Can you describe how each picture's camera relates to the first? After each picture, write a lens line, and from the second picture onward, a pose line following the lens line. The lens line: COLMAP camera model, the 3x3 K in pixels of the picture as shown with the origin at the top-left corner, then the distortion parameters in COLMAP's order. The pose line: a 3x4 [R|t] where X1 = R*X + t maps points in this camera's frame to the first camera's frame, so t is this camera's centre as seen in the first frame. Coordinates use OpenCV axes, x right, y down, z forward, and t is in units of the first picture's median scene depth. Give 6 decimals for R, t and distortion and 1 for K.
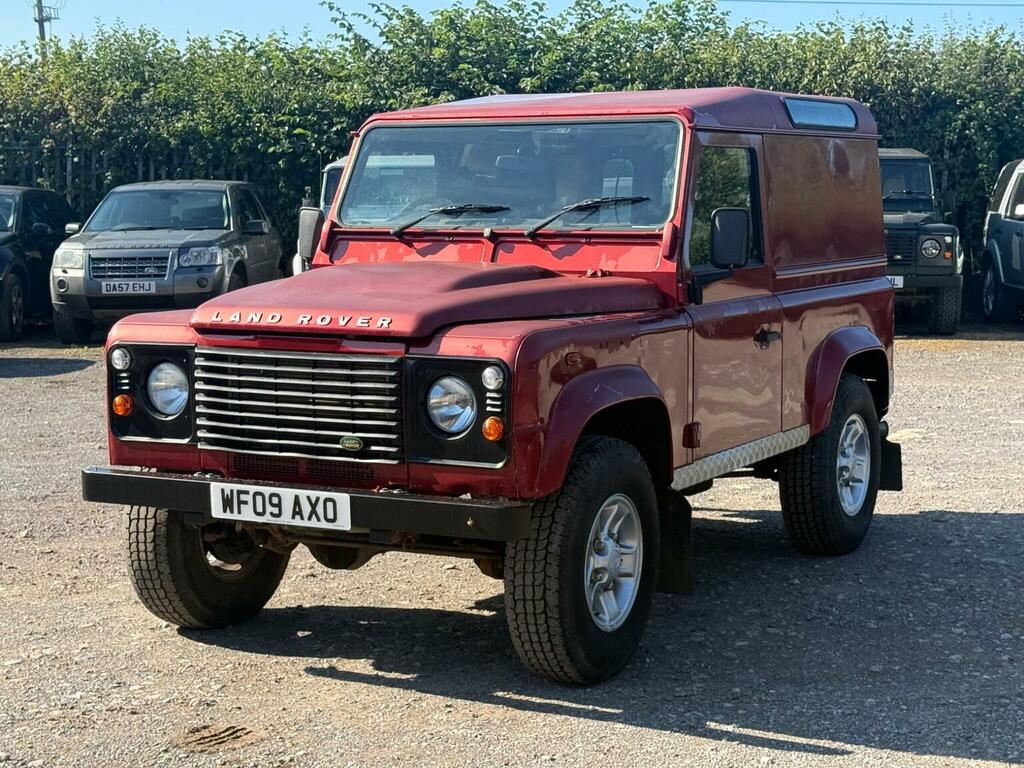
lens RADIAL K [[1879.2, 0, 466.6], [0, 1879.2, 387.1], [0, 0, 1]] dist [0.178776, 0.396876]
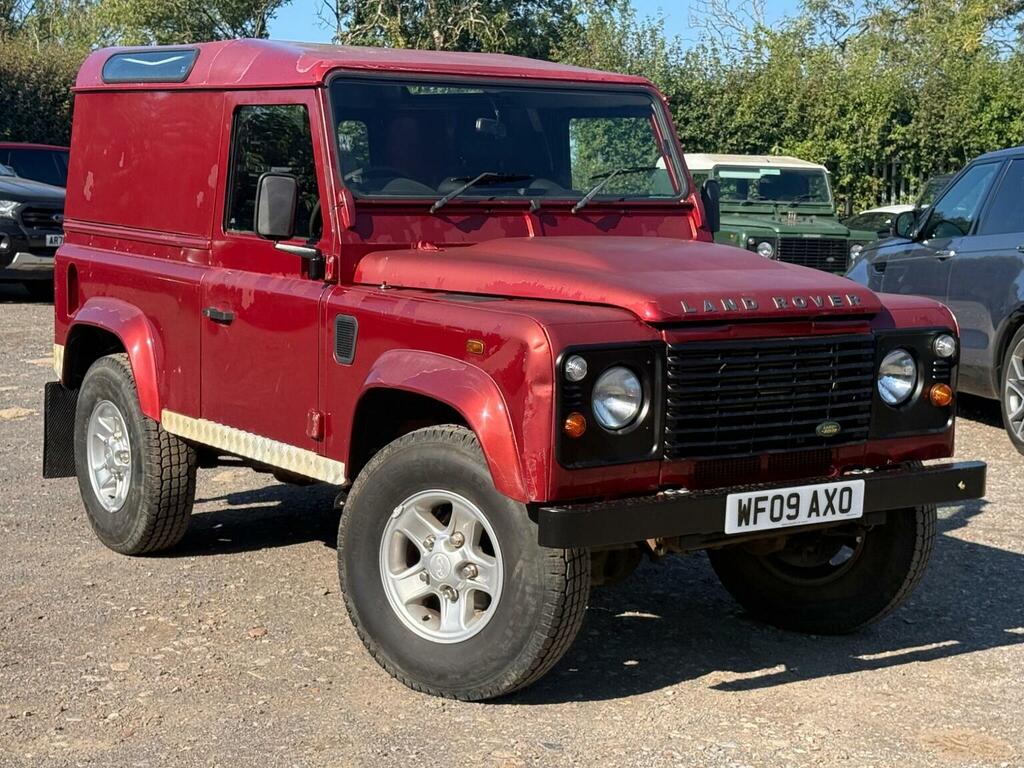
lens RADIAL K [[1930.1, 0, 512.0], [0, 1930.1, 384.0], [0, 0, 1]] dist [0.164473, 0.146666]
pose [[0.429195, -0.094568, 0.898247, -0.913138], [0.072512, 0.994901, 0.070096, -0.066283], [-0.900296, 0.035049, 0.433864, 0.647640]]
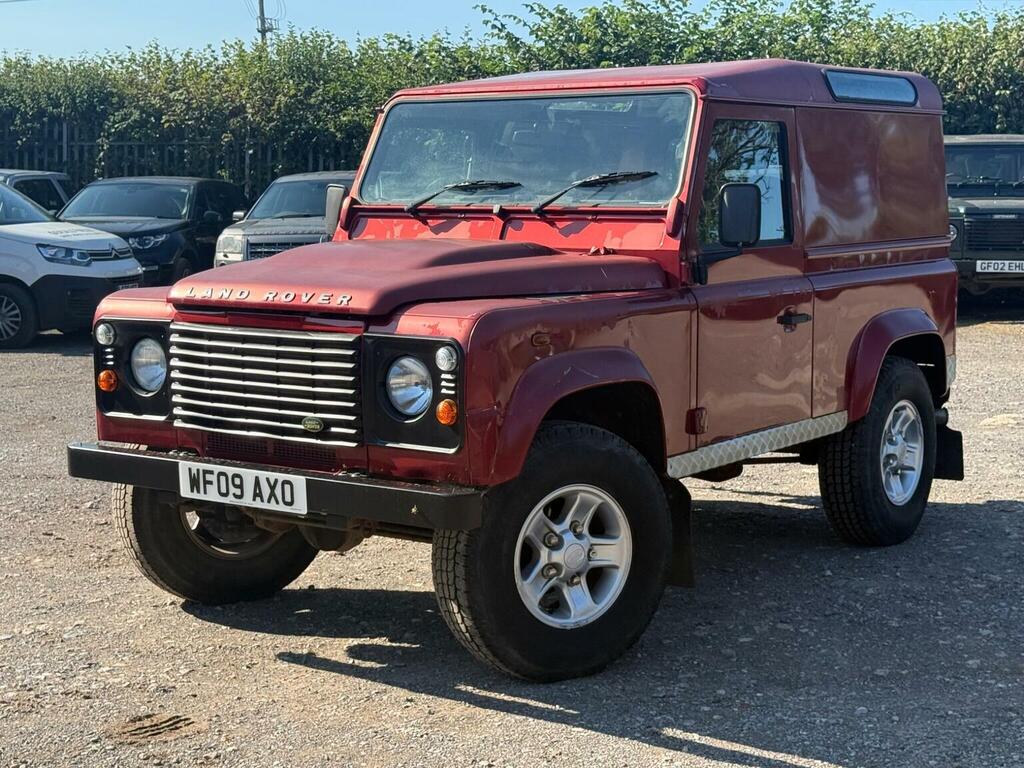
lens RADIAL K [[1703.3, 0, 449.4], [0, 1703.3, 381.6], [0, 0, 1]] dist [0.188533, -0.099701]
pose [[0.991893, 0.013715, -0.126334, 0.107154], [-0.012412, 0.999861, 0.011092, -0.002310], [0.126468, -0.009434, 0.991926, 0.126124]]
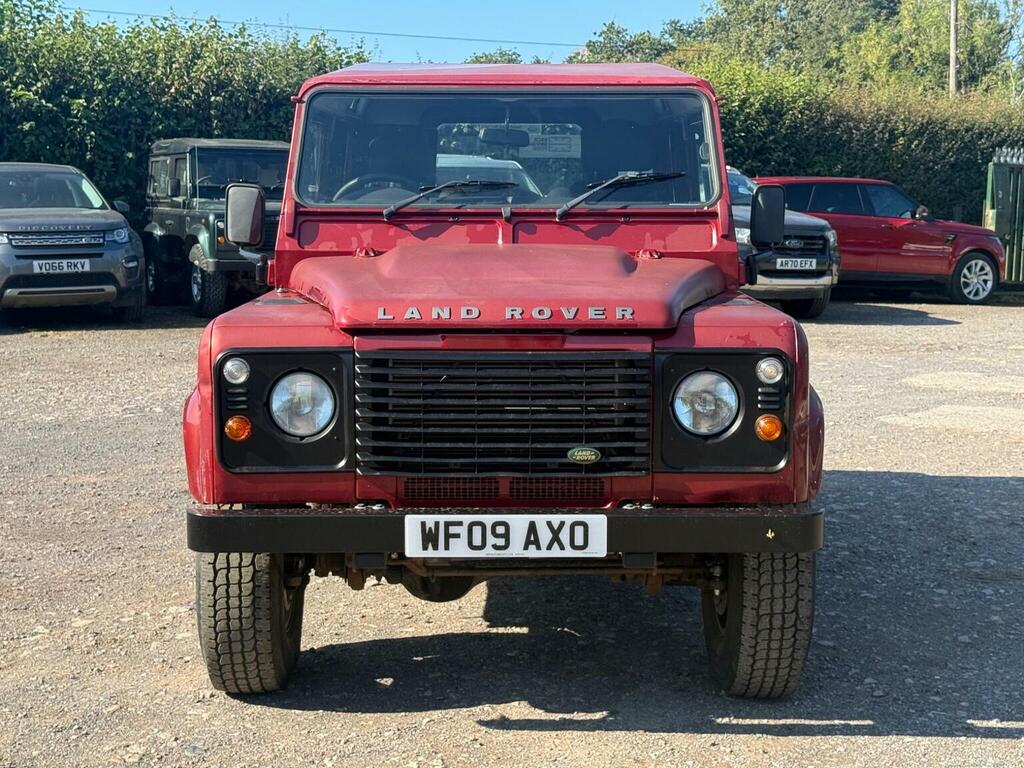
lens RADIAL K [[1726.1, 0, 478.7], [0, 1726.1, 384.4], [0, 0, 1]] dist [0.121015, 0.120972]
pose [[0.873115, -0.053254, 0.484598, -0.435993], [0.048041, 0.998576, 0.023181, -0.020768], [-0.485142, 0.003041, 0.874430, 0.302570]]
